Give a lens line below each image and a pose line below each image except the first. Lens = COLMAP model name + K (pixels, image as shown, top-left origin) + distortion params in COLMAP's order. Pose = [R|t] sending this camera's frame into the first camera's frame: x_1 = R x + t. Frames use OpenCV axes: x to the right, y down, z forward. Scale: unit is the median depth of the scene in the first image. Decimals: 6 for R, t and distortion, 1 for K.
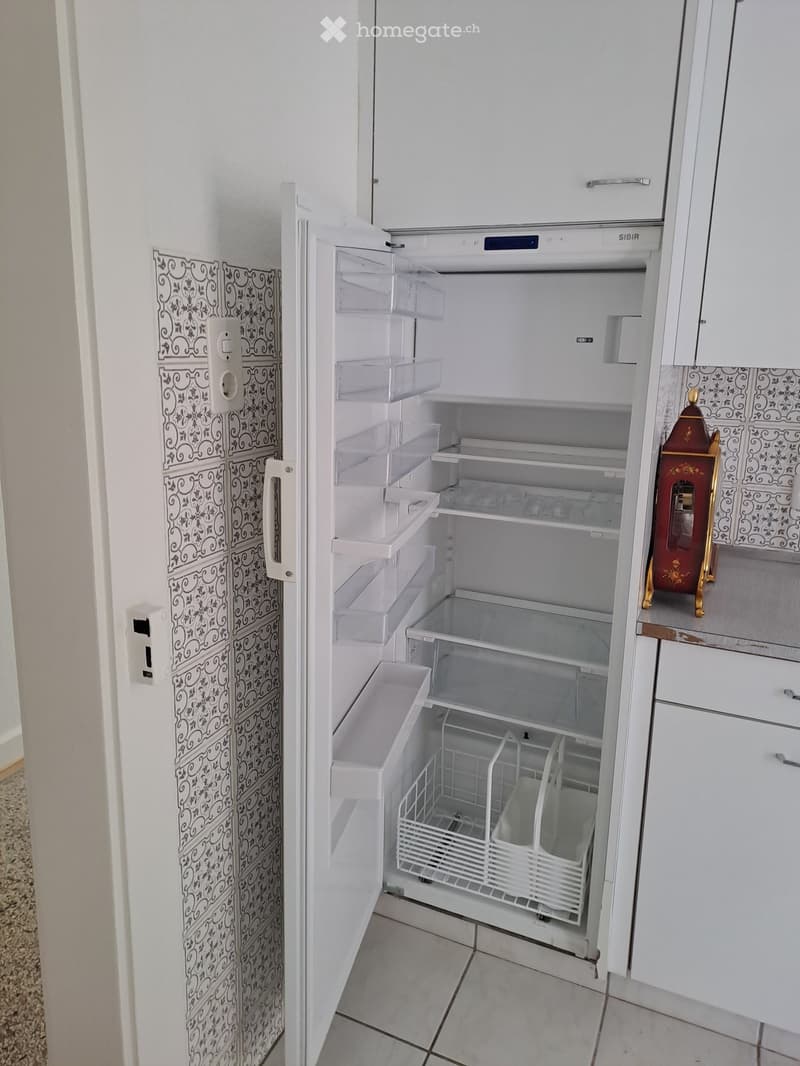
lens RADIAL K [[789.5, 0, 393.9], [0, 789.5, 526.3], [0, 0, 1]] dist [0.068197, -0.011507]
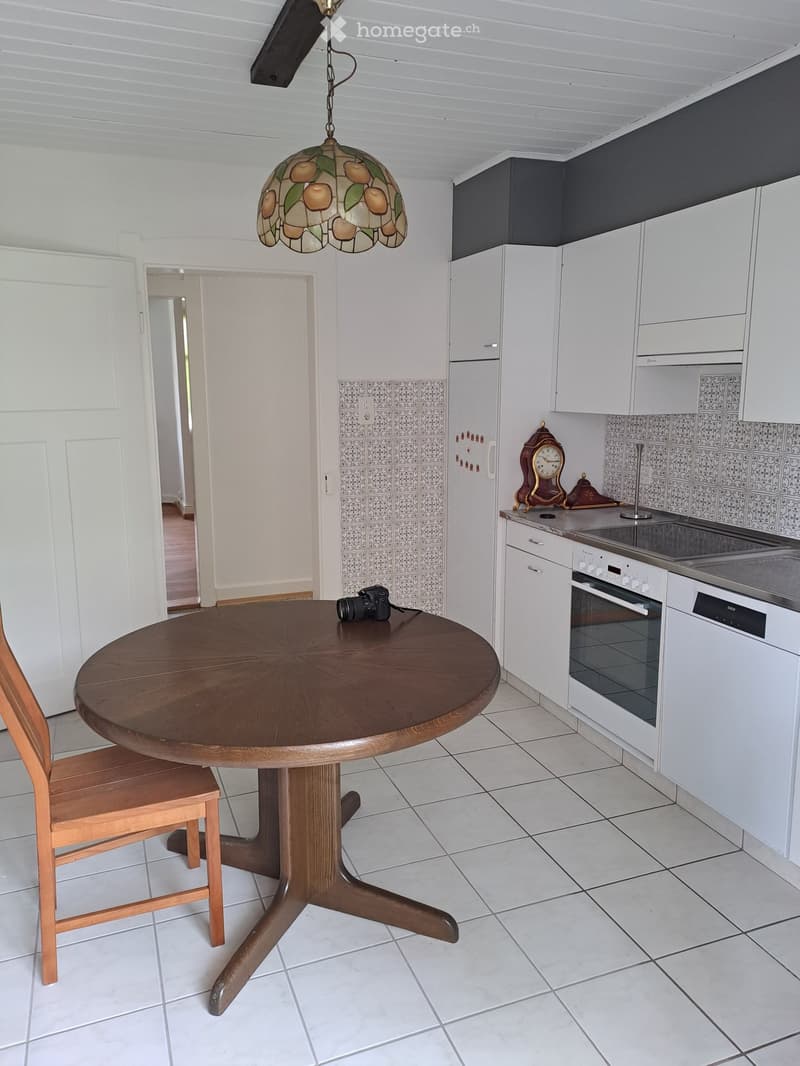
lens RADIAL K [[789.5, 0, 372.1], [0, 789.5, 522.1], [0, 0, 1]] dist [0.068197, -0.011507]
pose [[0.680200, 0.098534, -0.726374, 1.817762], [-0.152280, 0.988301, -0.008534, 0.231174], [0.717035, 0.116417, 0.687247, -0.982665]]
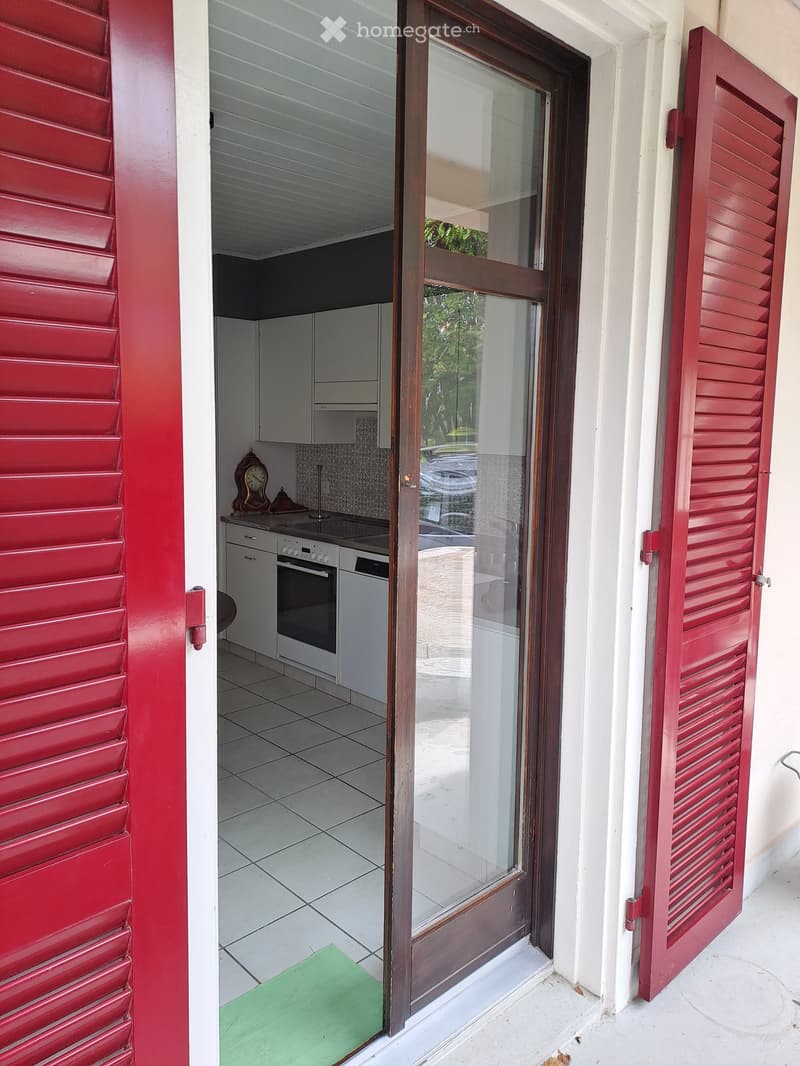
lens RADIAL K [[789.5, 0, 391.0], [0, 789.5, 523.7], [0, 0, 1]] dist [0.068197, -0.011507]
pose [[0.913246, 0.045322, -0.404880, 2.222919], [-0.093391, 0.990619, -0.099763, 0.398978], [0.396561, 0.128921, 0.908911, -1.641978]]
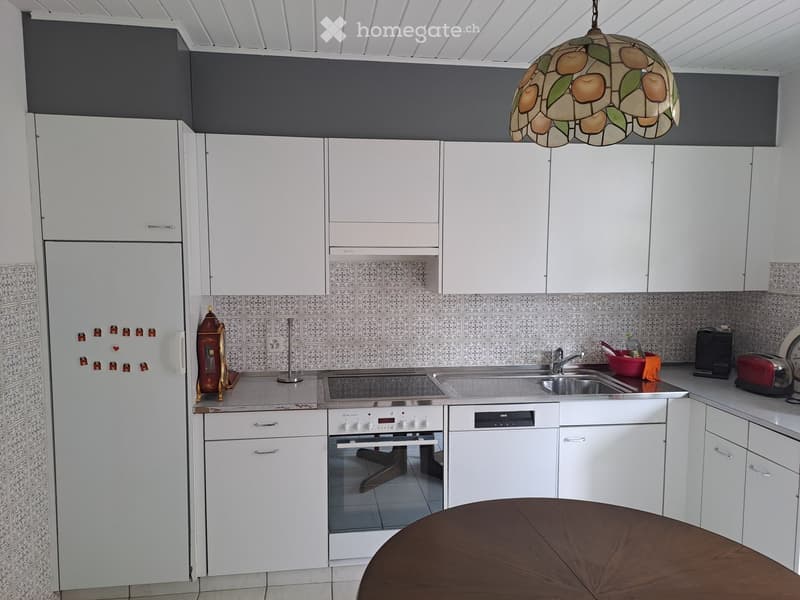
lens RADIAL K [[592.0, 0, 401.1], [0, 592.0, 312.2], [0, 0, 1]] dist [0.058404, -0.011770]
pose [[0.858511, -0.075135, 0.507261, -0.030920], [0.138603, 0.986388, -0.088474, 0.082309], [-0.493709, 0.146264, 0.857239, -0.796331]]
